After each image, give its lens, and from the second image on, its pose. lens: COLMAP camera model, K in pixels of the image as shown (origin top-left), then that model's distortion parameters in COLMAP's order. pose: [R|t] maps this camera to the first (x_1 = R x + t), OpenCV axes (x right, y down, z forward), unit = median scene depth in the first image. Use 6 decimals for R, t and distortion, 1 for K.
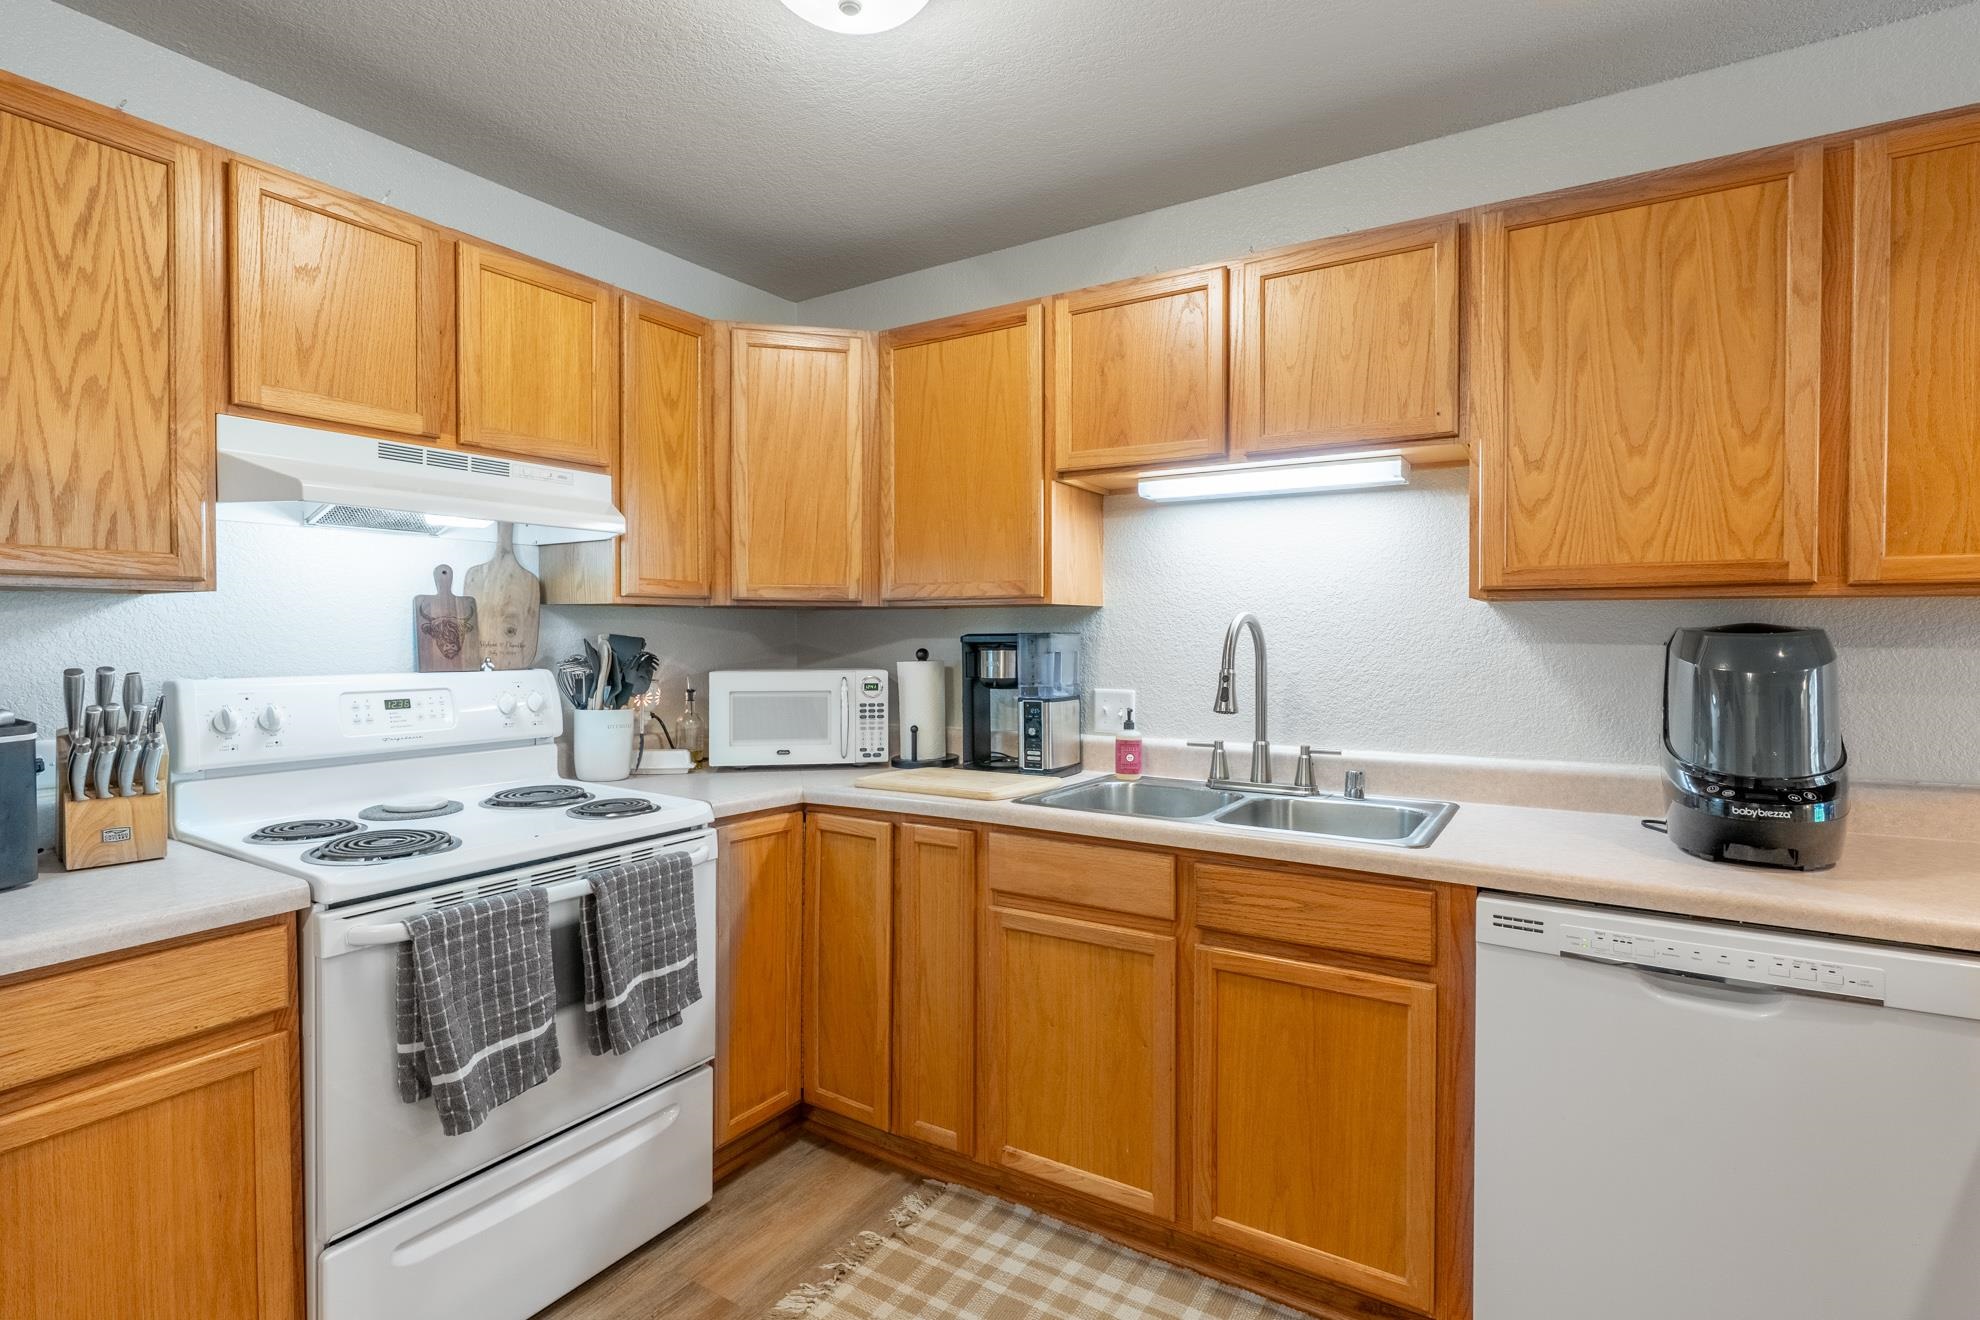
lens RADIAL K [[941.5, 0, 1000.8], [0, 941.5, 645.1], [0, 0, 1]] dist [-0.005544, 0.003619]
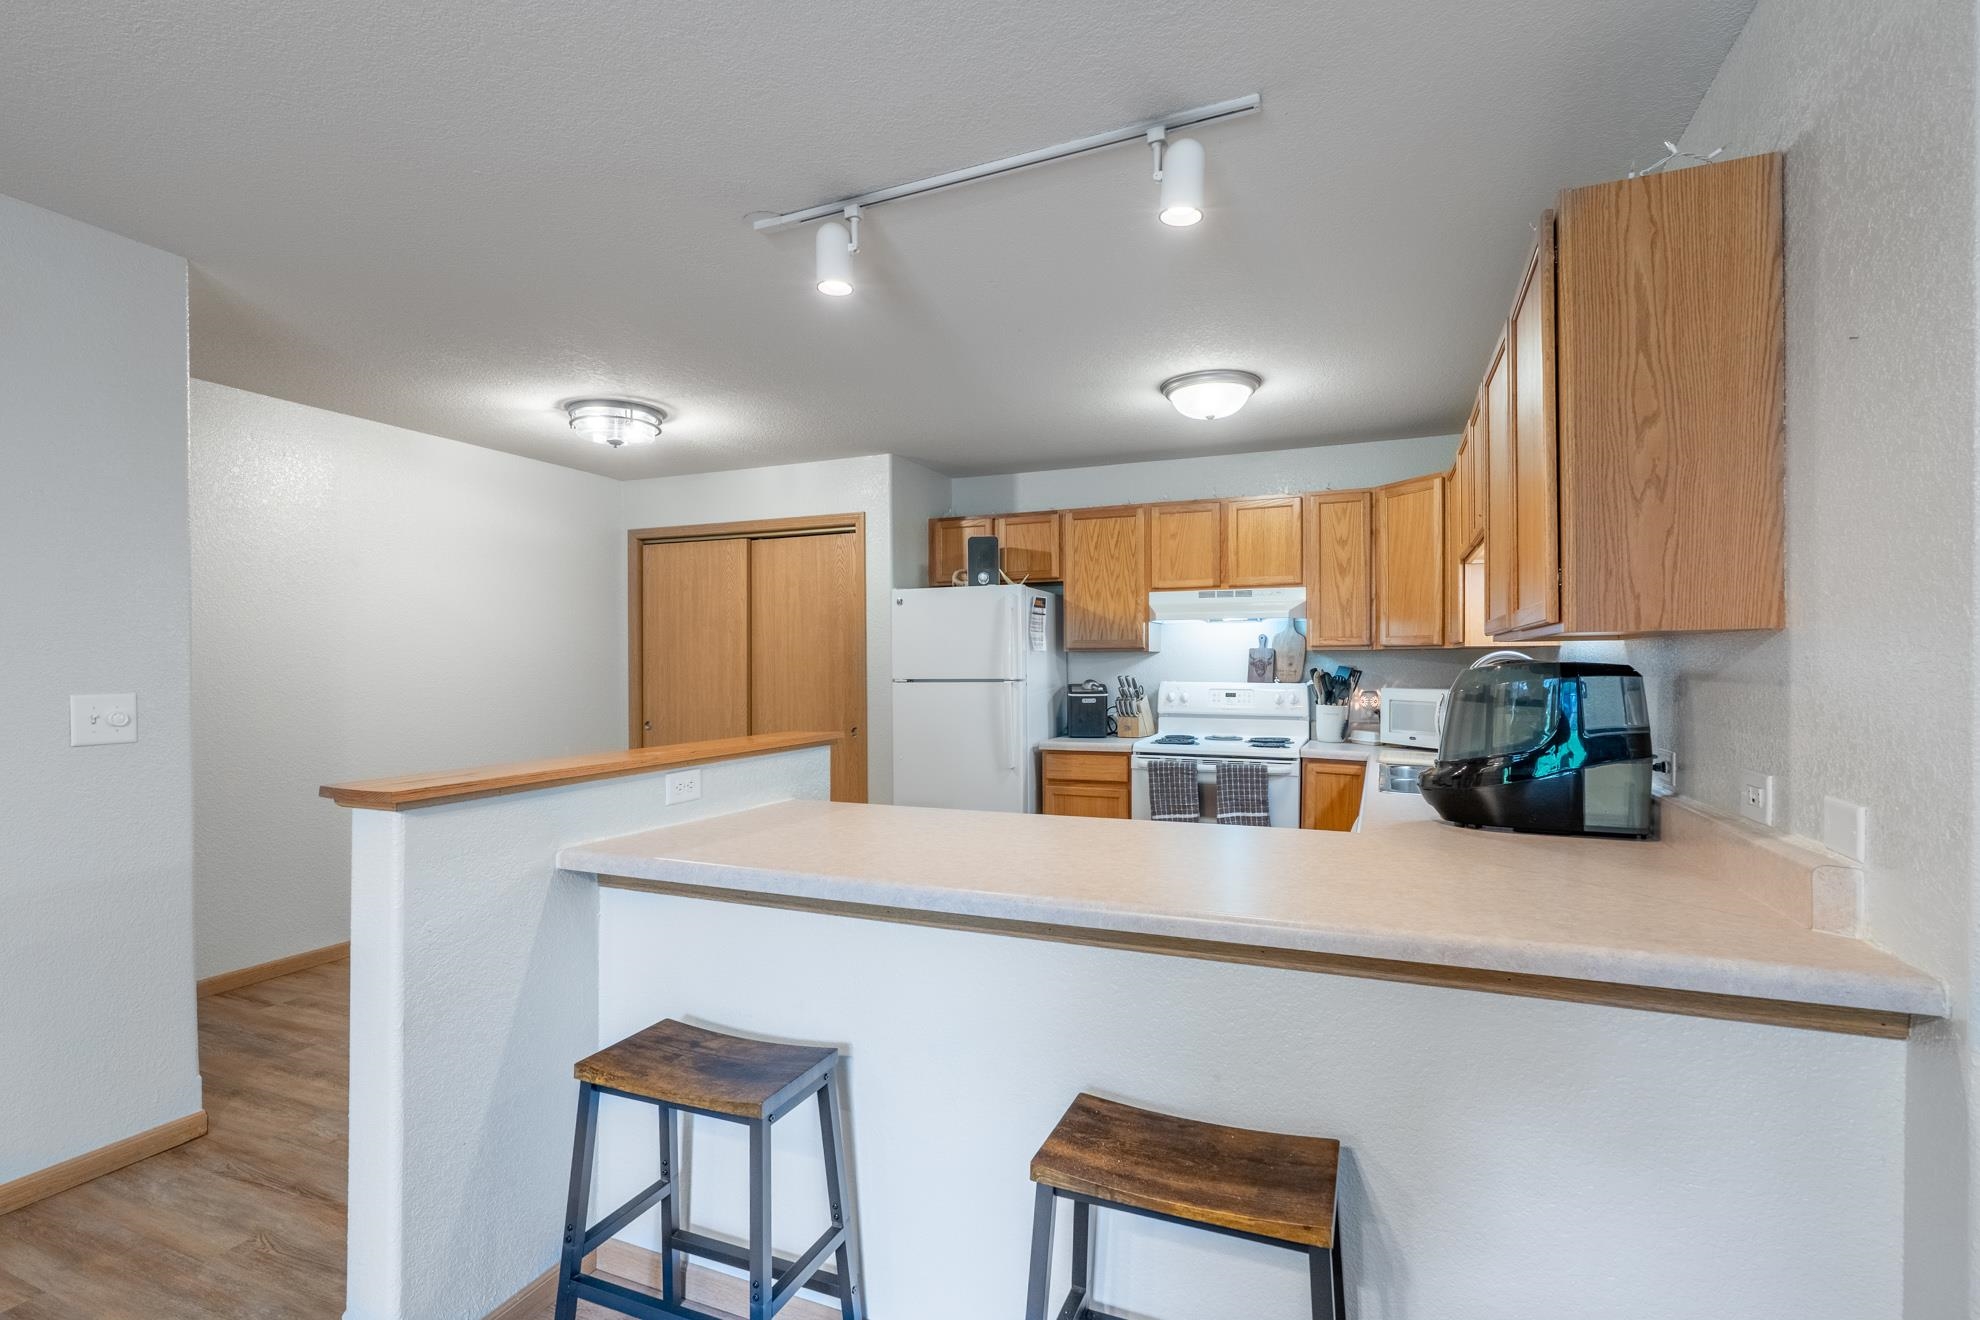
lens RADIAL K [[941.5, 0, 986.6], [0, 941.5, 671.1], [0, 0, 1]] dist [-0.005544, 0.003619]
pose [[0.150808, 0.004919, -0.988551, 2.167158], [-0.013261, 0.999908, 0.002952, 0.004318], [0.988474, 0.012664, 0.150859, 0.035520]]
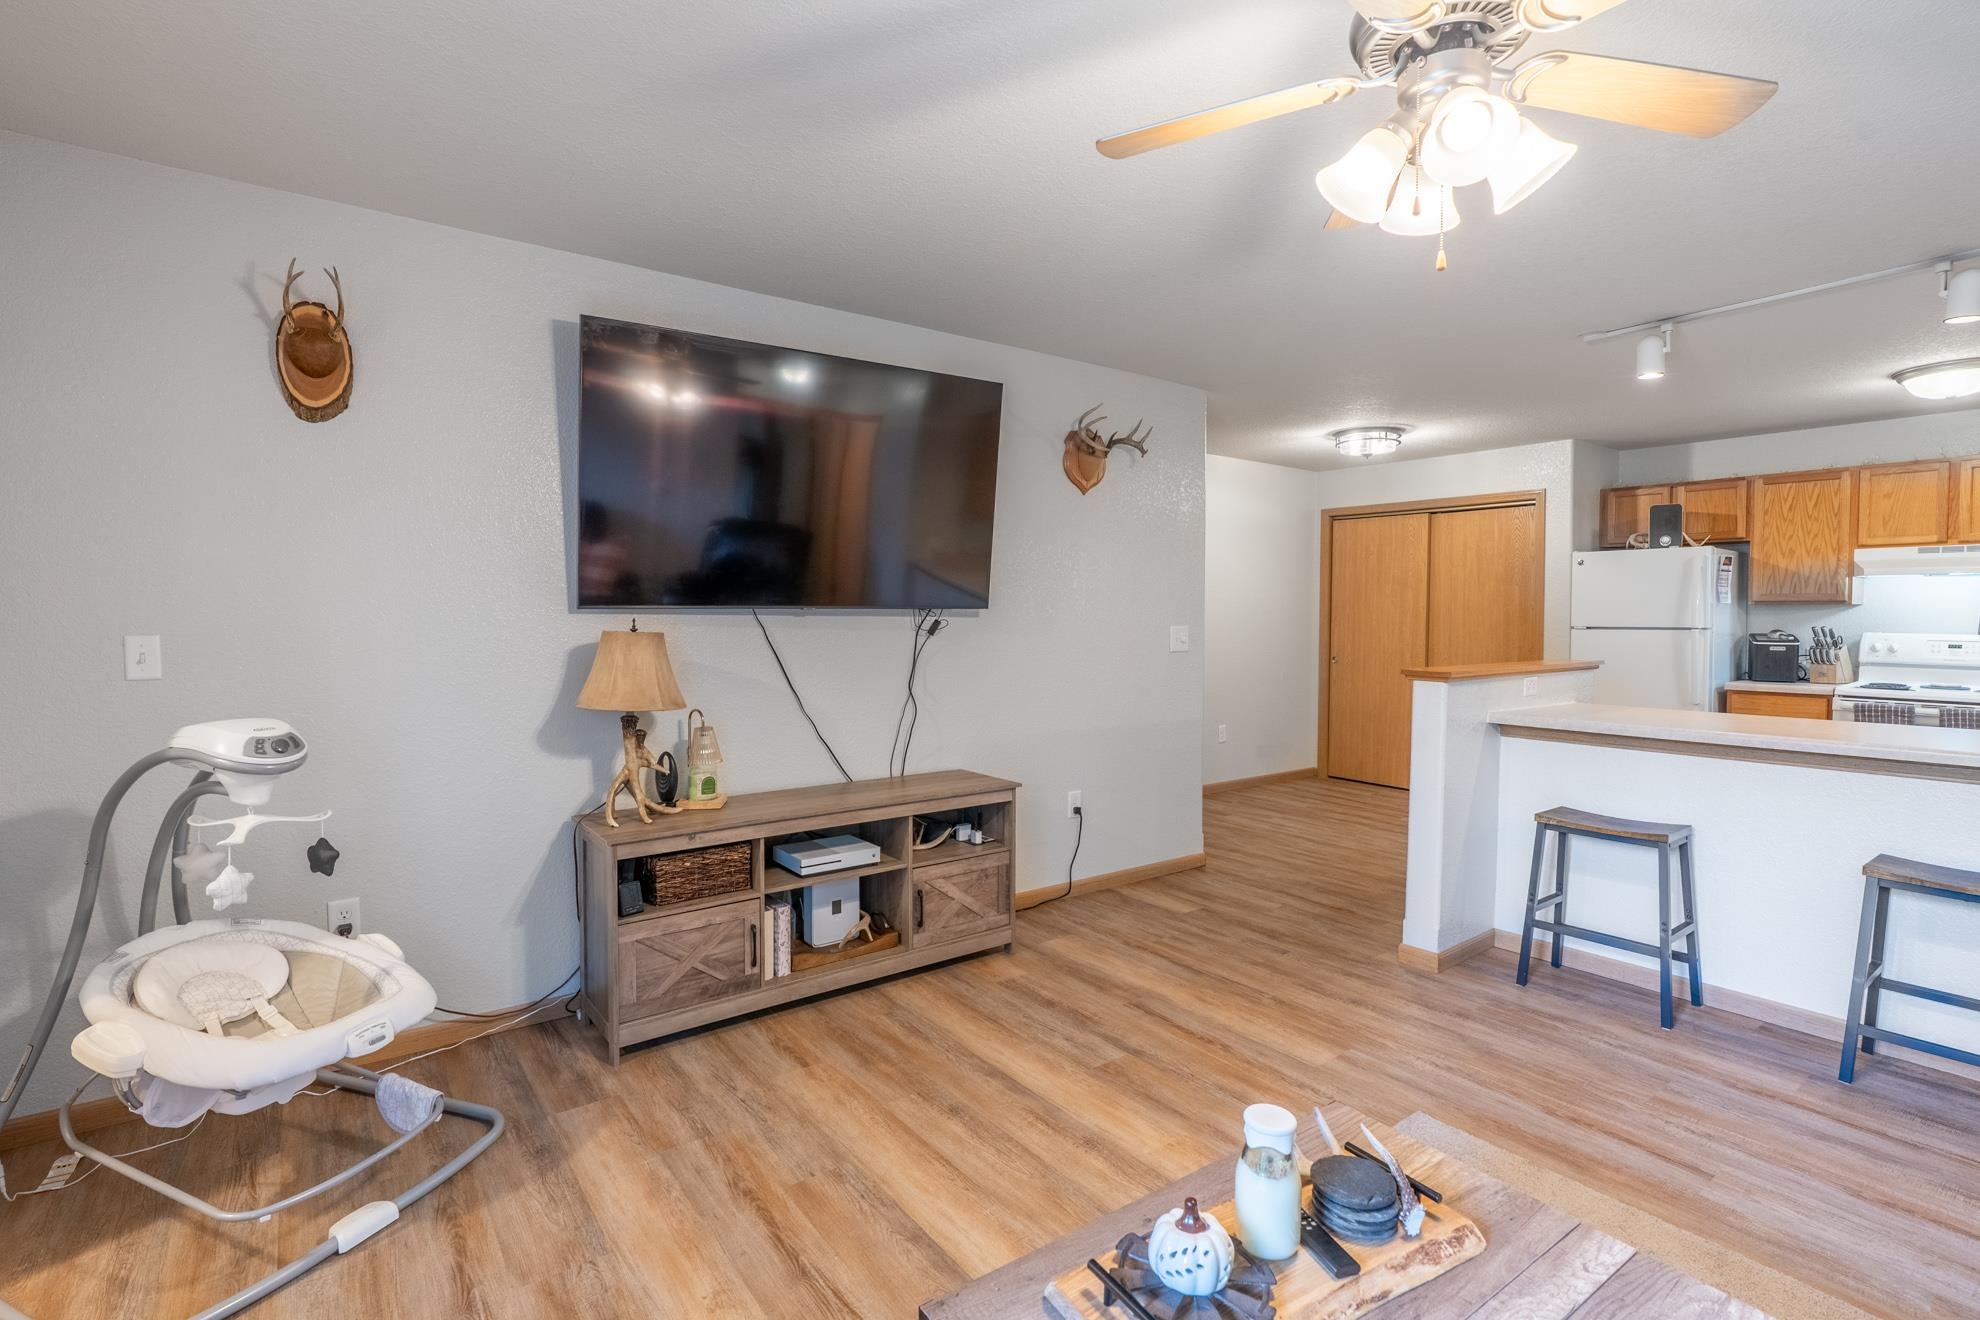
lens RADIAL K [[941.5, 0, 988.4], [0, 941.5, 640.0], [0, 0, 1]] dist [-0.005544, 0.003619]
pose [[-0.359480, 0.023328, -0.932861, 3.421381], [-0.020787, 0.999239, 0.032998, 0.022805], [0.932921, 0.031253, -0.358722, -0.641794]]
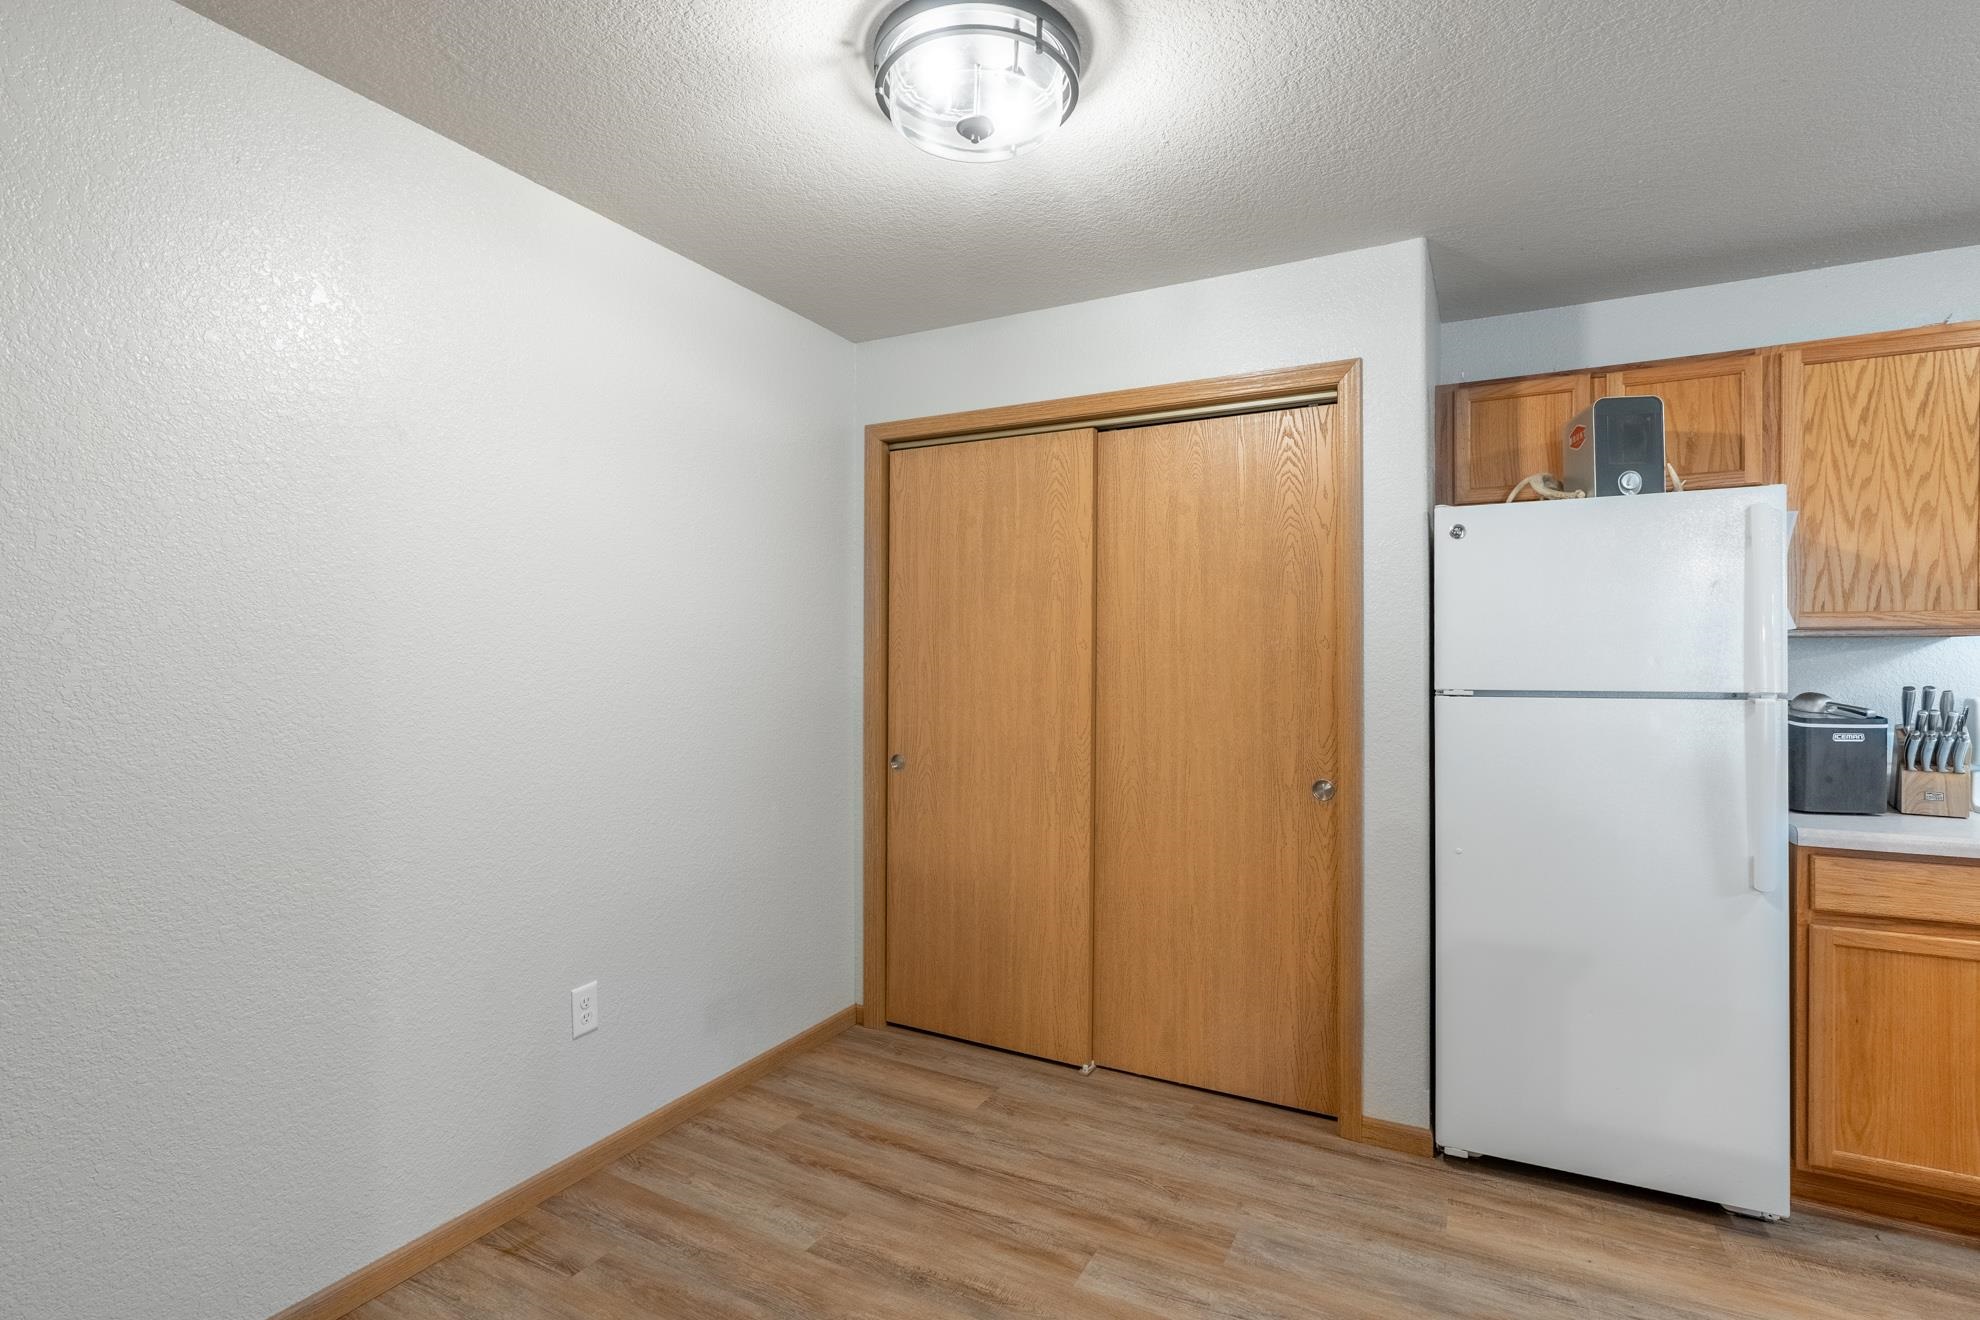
lens RADIAL K [[941.5, 0, 995.2], [0, 941.5, 661.4], [0, 0, 1]] dist [-0.005544, 0.003619]
pose [[0.066307, 0.001724, -0.997798, 0.486016], [-0.019404, 0.999812, 0.000438, 0.012054], [0.997611, 0.019332, 0.066328, -0.635489]]
